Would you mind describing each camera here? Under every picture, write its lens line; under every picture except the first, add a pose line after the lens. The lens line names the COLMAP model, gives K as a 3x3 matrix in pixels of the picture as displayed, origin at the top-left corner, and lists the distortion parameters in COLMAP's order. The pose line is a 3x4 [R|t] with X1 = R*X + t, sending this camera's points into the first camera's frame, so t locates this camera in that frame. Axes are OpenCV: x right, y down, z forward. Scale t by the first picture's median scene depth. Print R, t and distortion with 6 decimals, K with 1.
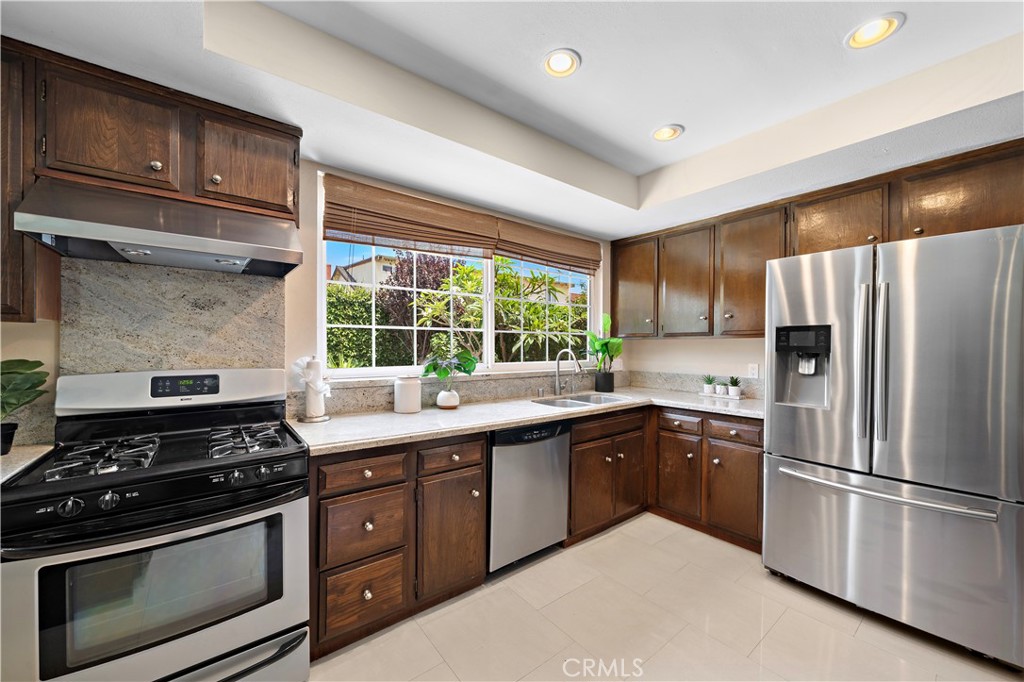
lens RADIAL K [[385.3, 0, 511.4], [0, 385.3, 350.8], [0, 0, 1]] dist [-0.000607, -0.000053]
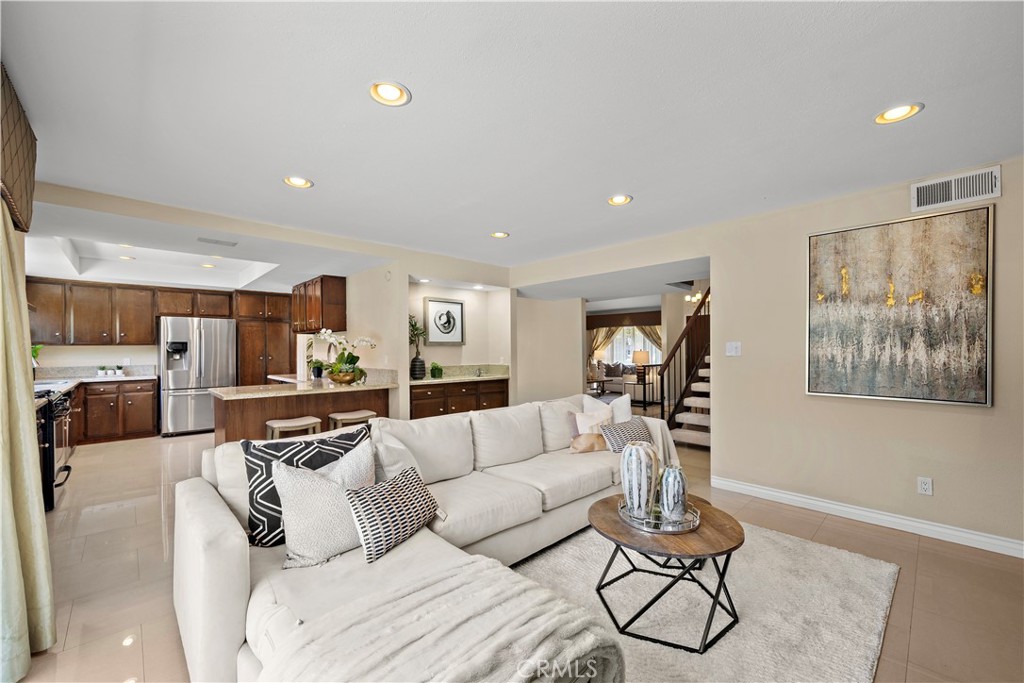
lens RADIAL K [[410.2, 0, 512.4], [0, 410.2, 346.6], [0, 0, 1]] dist [-0.002664, -0.000160]
pose [[-0.110295, 0.002041, 0.993897, -1.887805], [0.015255, 0.999884, -0.000360, 0.004472], [-0.993782, 0.015122, -0.110313, -0.843232]]
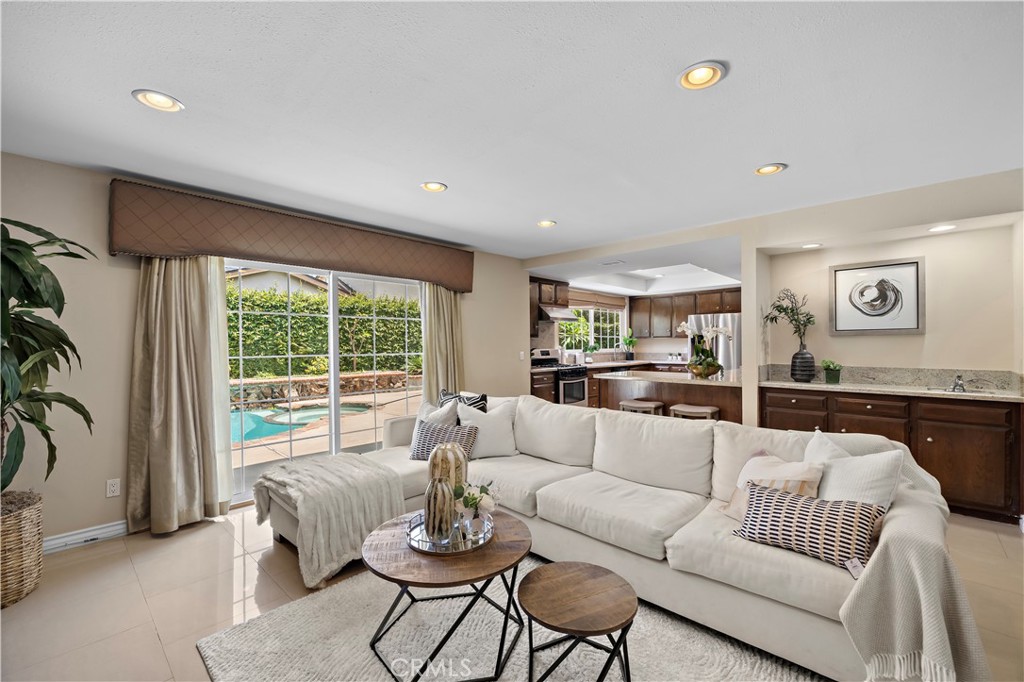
lens RADIAL K [[431.0, 0, 515.5], [0, 431.0, 345.9], [0, 0, 1]] dist [0.000979, 0.000149]
pose [[0.985700, -0.011792, 0.168097, -1.153712], [0.012571, 0.999915, -0.003573, 0.018894], [-0.168040, 0.005635, 0.985764, -1.938770]]
